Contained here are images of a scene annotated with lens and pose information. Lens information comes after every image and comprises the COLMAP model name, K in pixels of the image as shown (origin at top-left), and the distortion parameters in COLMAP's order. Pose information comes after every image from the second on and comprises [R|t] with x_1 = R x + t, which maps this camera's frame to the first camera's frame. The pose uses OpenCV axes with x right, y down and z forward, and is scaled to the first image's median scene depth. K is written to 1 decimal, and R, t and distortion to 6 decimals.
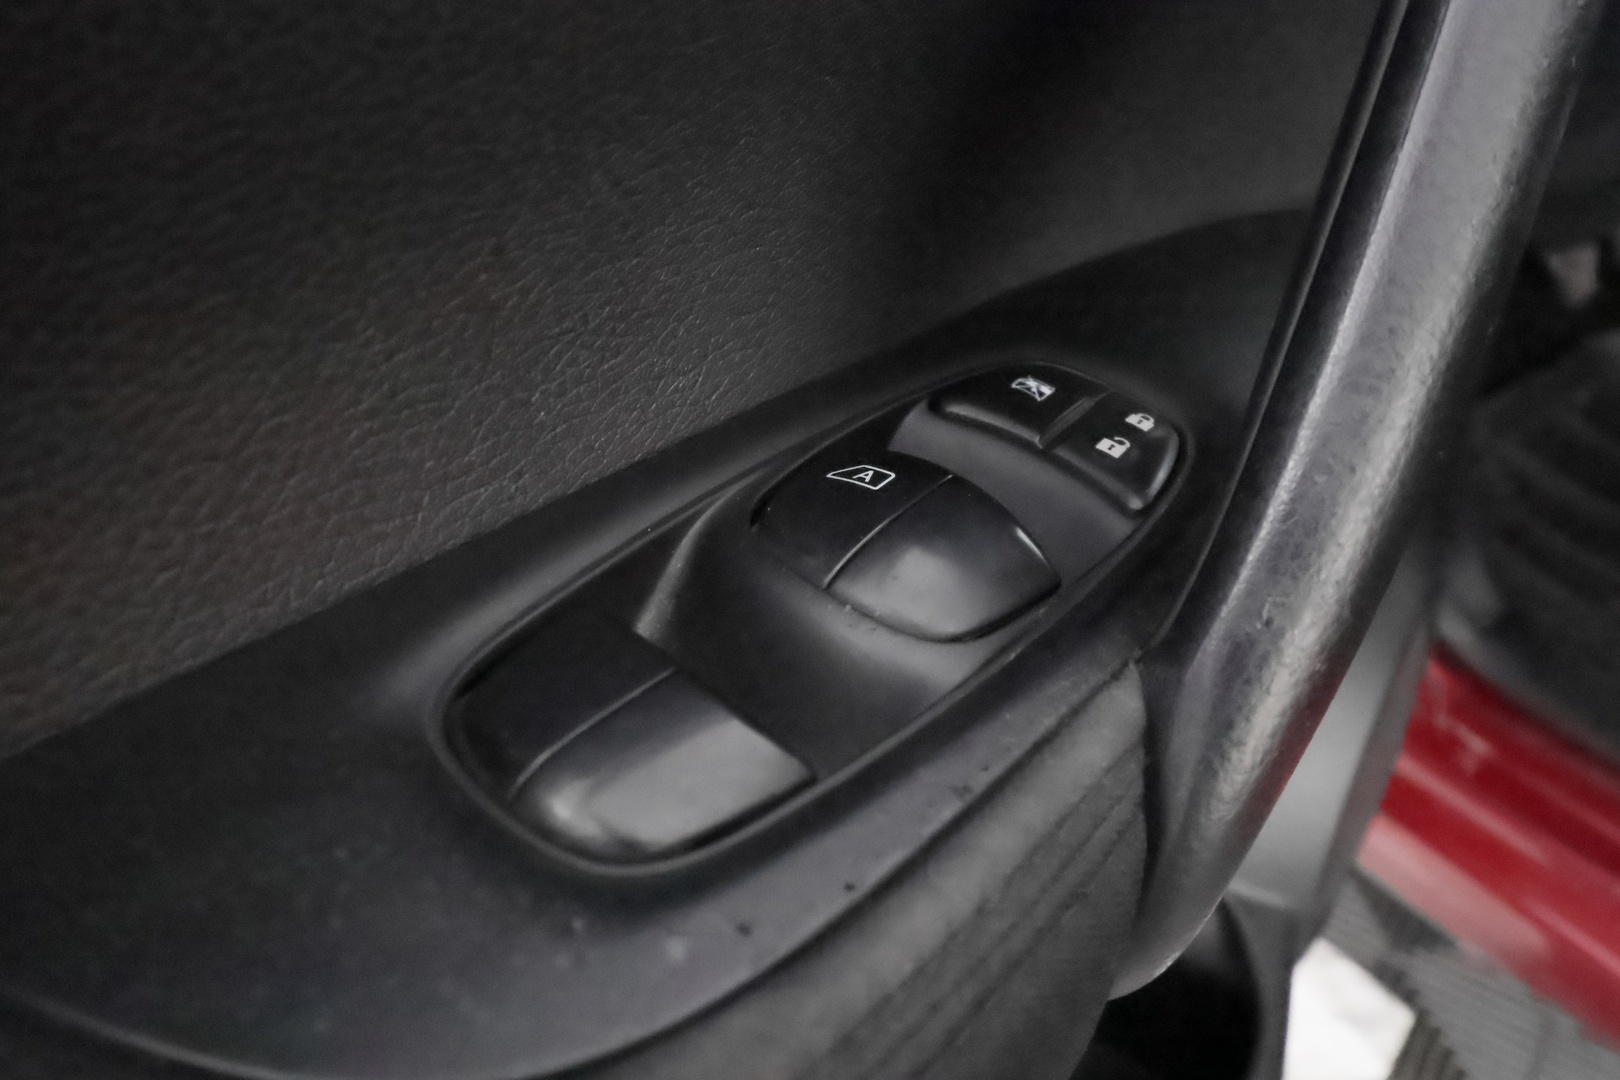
lens RADIAL K [[1349.5, 0, 811.7], [0, 1349.5, 539.6], [0, 0, 1]] dist [0.006394, -0.000176]
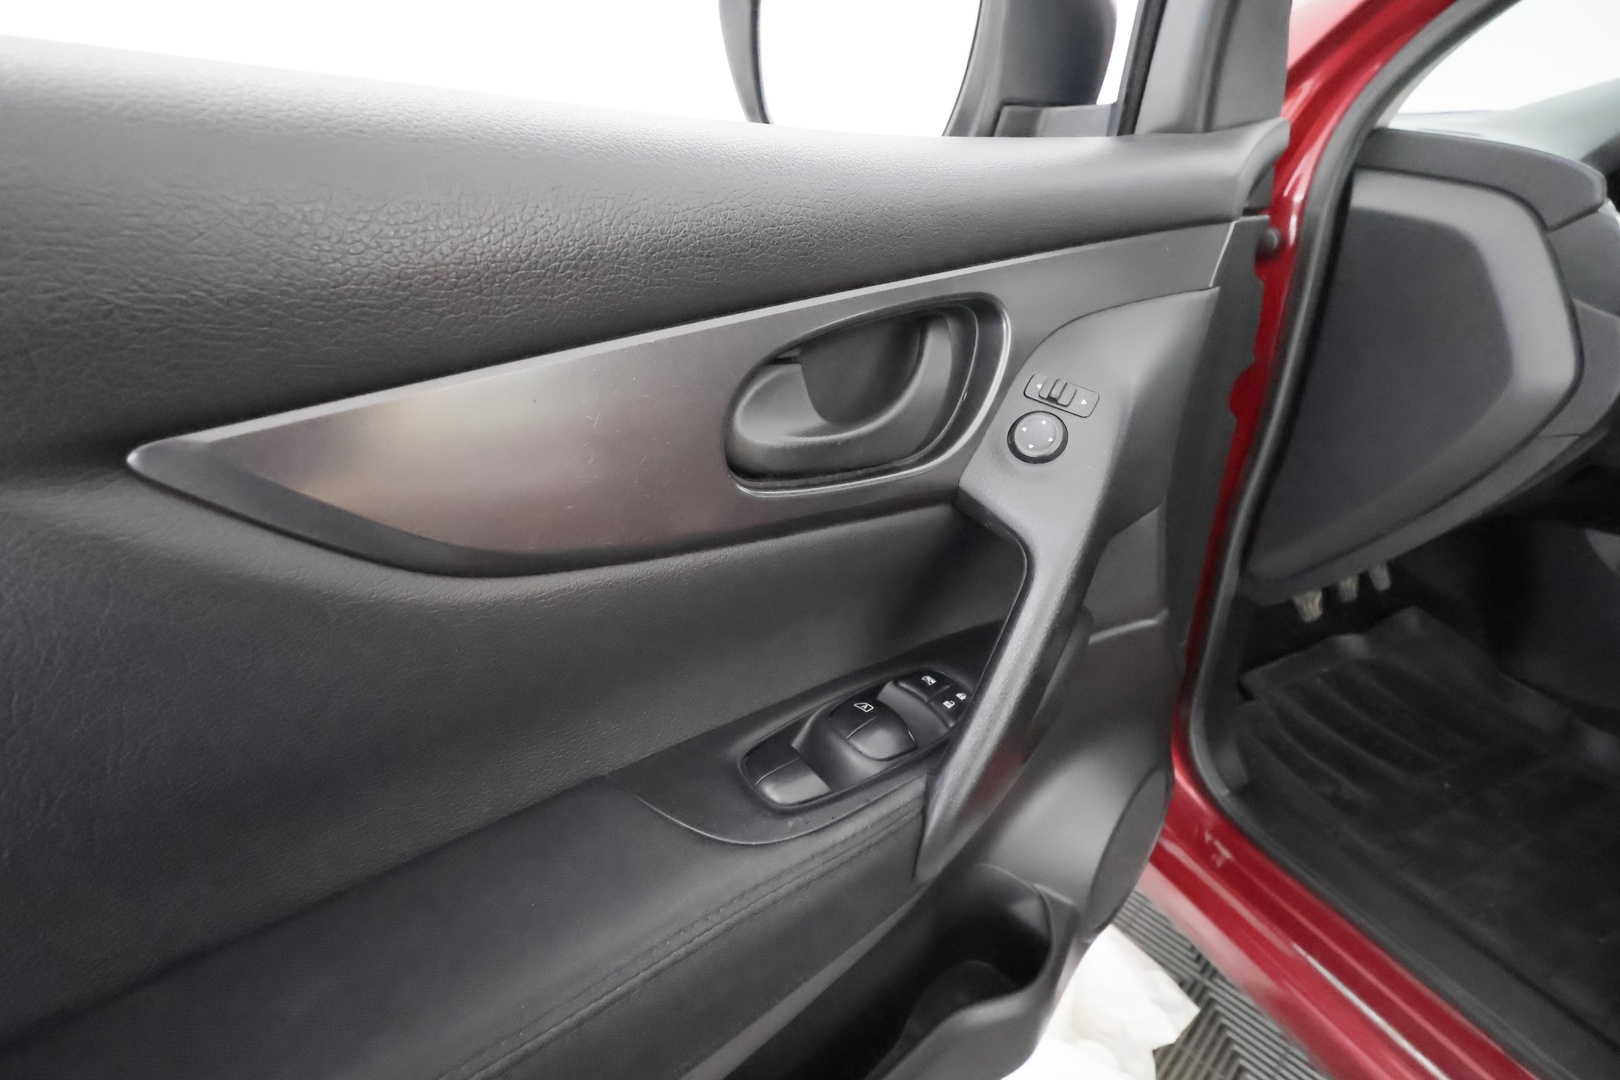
lens RADIAL K [[748.6, 0, 806.8], [0, 748.6, 536.5], [0, 0, 1]] dist [0.002323, 0.001952]
pose [[0.983309, 0.102331, -0.150435, 0.133545], [-0.128264, 0.976308, -0.174272, -0.116217], [0.129038, 0.190659, 0.973138, -0.929745]]
